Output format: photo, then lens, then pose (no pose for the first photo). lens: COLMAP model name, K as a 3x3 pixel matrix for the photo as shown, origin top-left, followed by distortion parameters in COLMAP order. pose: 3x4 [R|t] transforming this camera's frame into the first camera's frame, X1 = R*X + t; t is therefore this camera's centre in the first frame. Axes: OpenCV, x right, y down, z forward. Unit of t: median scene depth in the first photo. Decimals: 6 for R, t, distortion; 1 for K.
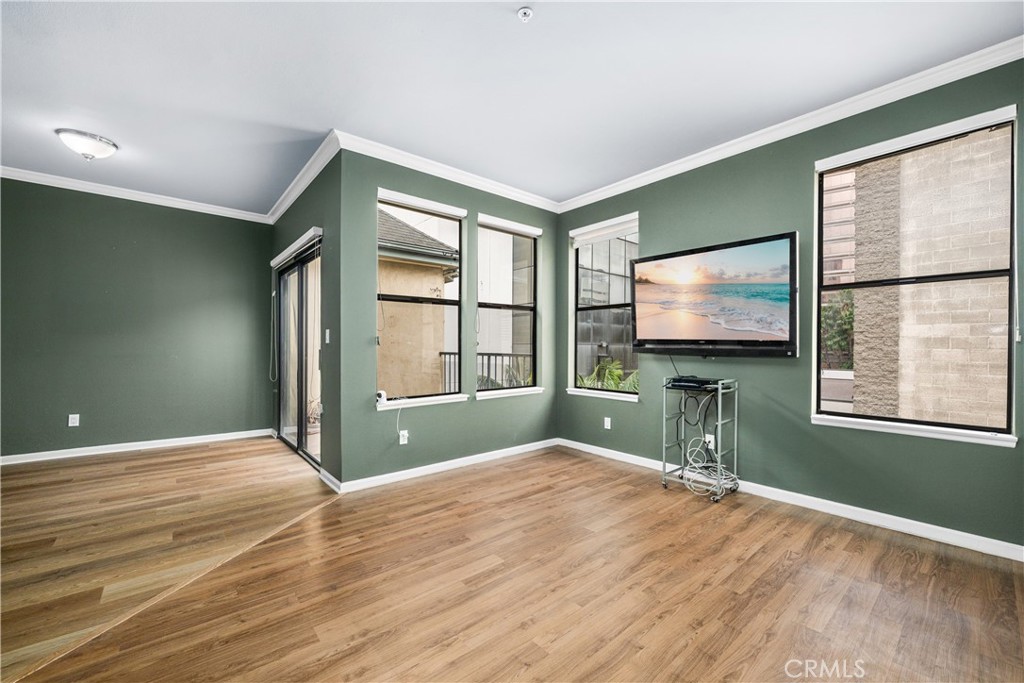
lens RADIAL K [[411.3, 0, 518.2], [0, 411.3, 348.0], [0, 0, 1]] dist [-0.000037, 0.000206]
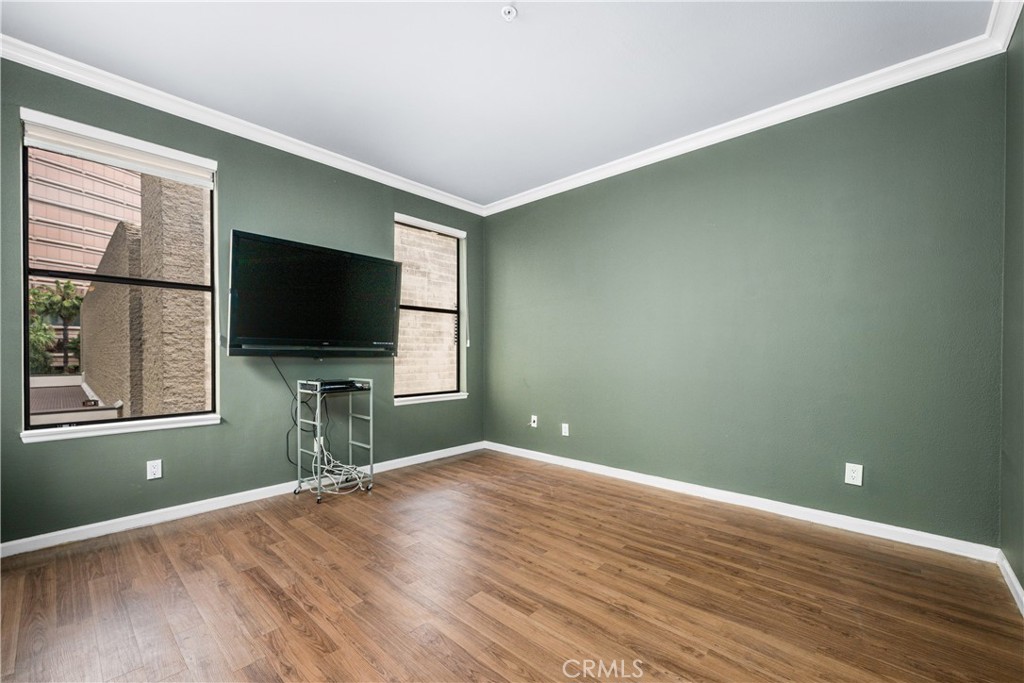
lens RADIAL K [[411.3, 0, 518.2], [0, 411.3, 348.0], [0, 0, 1]] dist [-0.000037, 0.000206]
pose [[-0.119144, 0.004953, 0.992865, -0.497908], [-0.003054, 0.999981, -0.005355, 0.000298], [-0.992872, -0.003670, -0.119126, 0.556486]]
